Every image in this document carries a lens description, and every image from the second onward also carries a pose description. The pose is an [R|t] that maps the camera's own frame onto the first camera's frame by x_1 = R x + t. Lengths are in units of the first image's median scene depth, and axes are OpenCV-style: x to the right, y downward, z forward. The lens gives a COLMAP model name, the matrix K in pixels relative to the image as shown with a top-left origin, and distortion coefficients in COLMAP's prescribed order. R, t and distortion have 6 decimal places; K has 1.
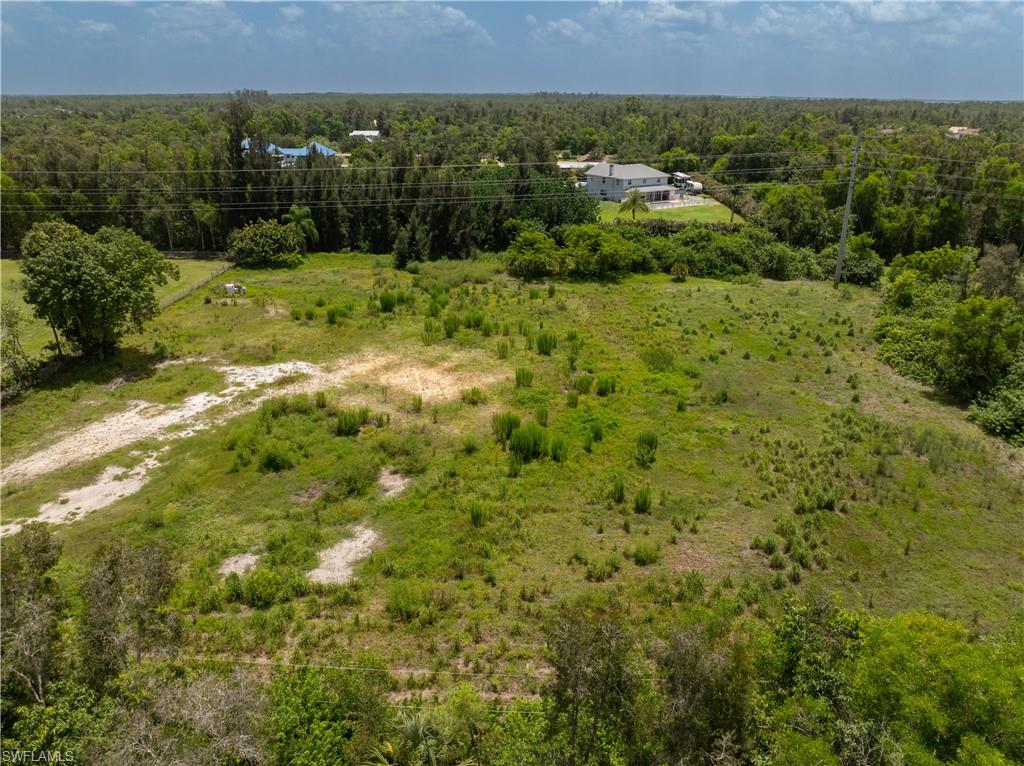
lens RADIAL K [[718.3, 0, 512.6], [0, 718.3, 383.4], [0, 0, 1]] dist [-0.028810, -0.012078]
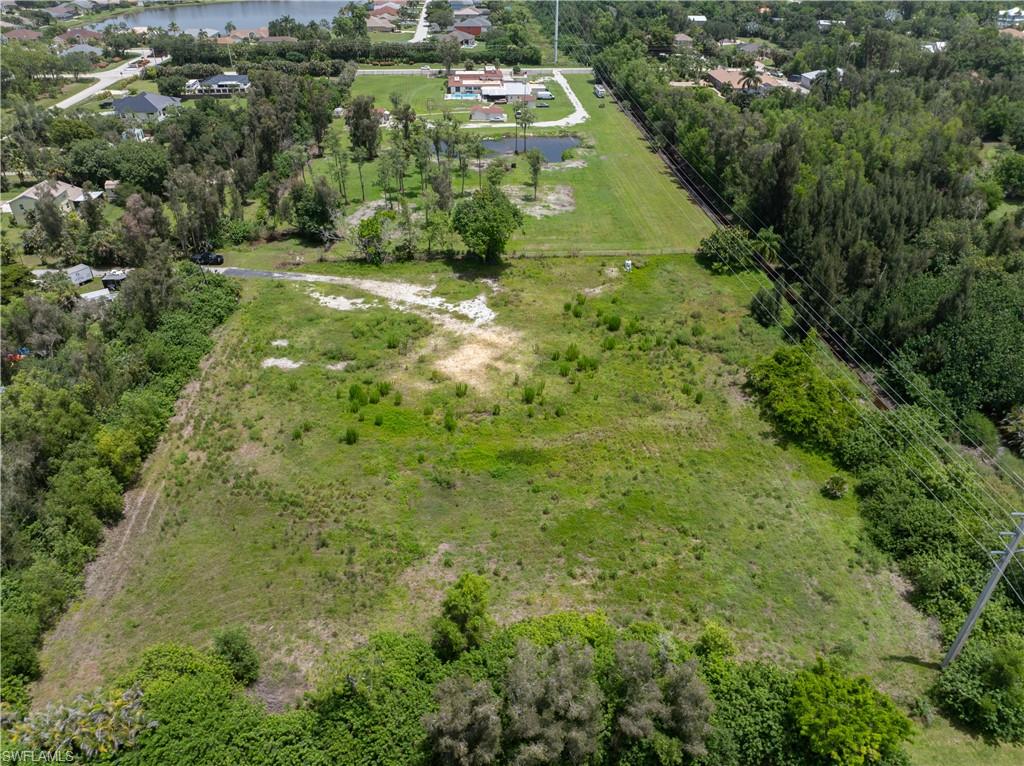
lens RADIAL K [[718.3, 0, 514.3], [0, 718.3, 383.0], [0, 0, 1]] dist [-0.028810, -0.012078]
pose [[0.114555, 0.548279, -0.828413, 1.407885], [-0.396164, 0.789937, 0.468031, -0.855415], [0.911005, 0.274572, 0.307700, 0.733302]]
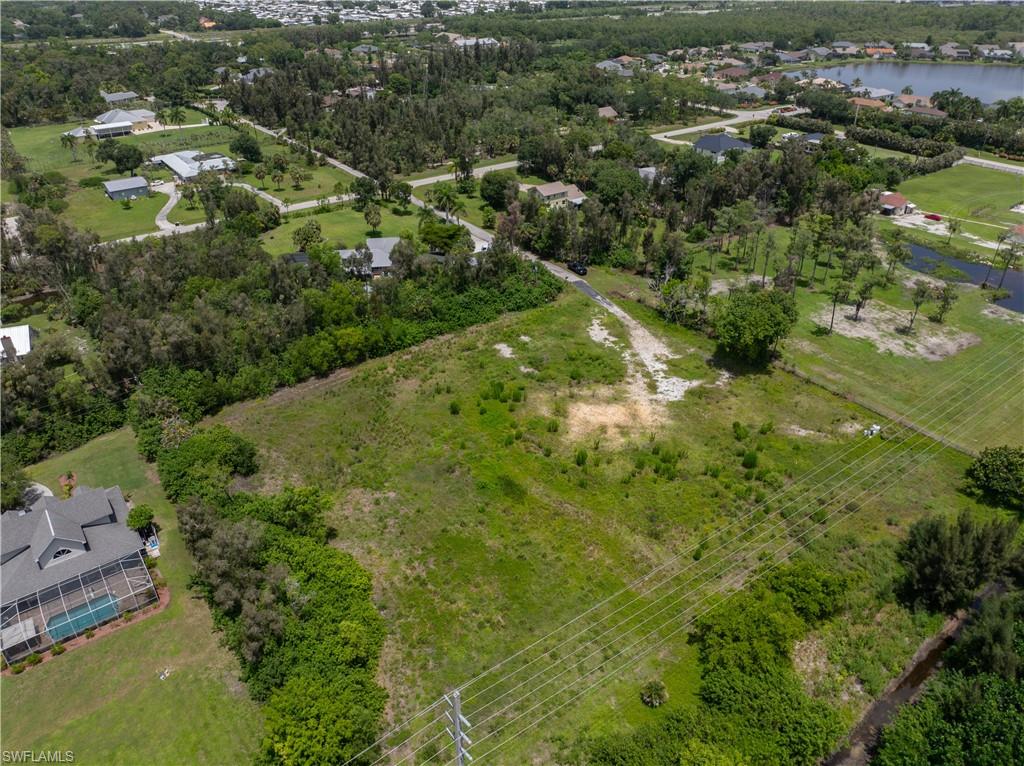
lens RADIAL K [[718.3, 0, 512.6], [0, 718.3, 383.0], [0, 0, 1]] dist [-0.028810, -0.012078]
pose [[-0.771107, 0.329990, -0.544519, 1.114637], [-0.247130, 0.633047, 0.733607, -1.478830], [0.586788, 0.700256, -0.406597, 1.783141]]
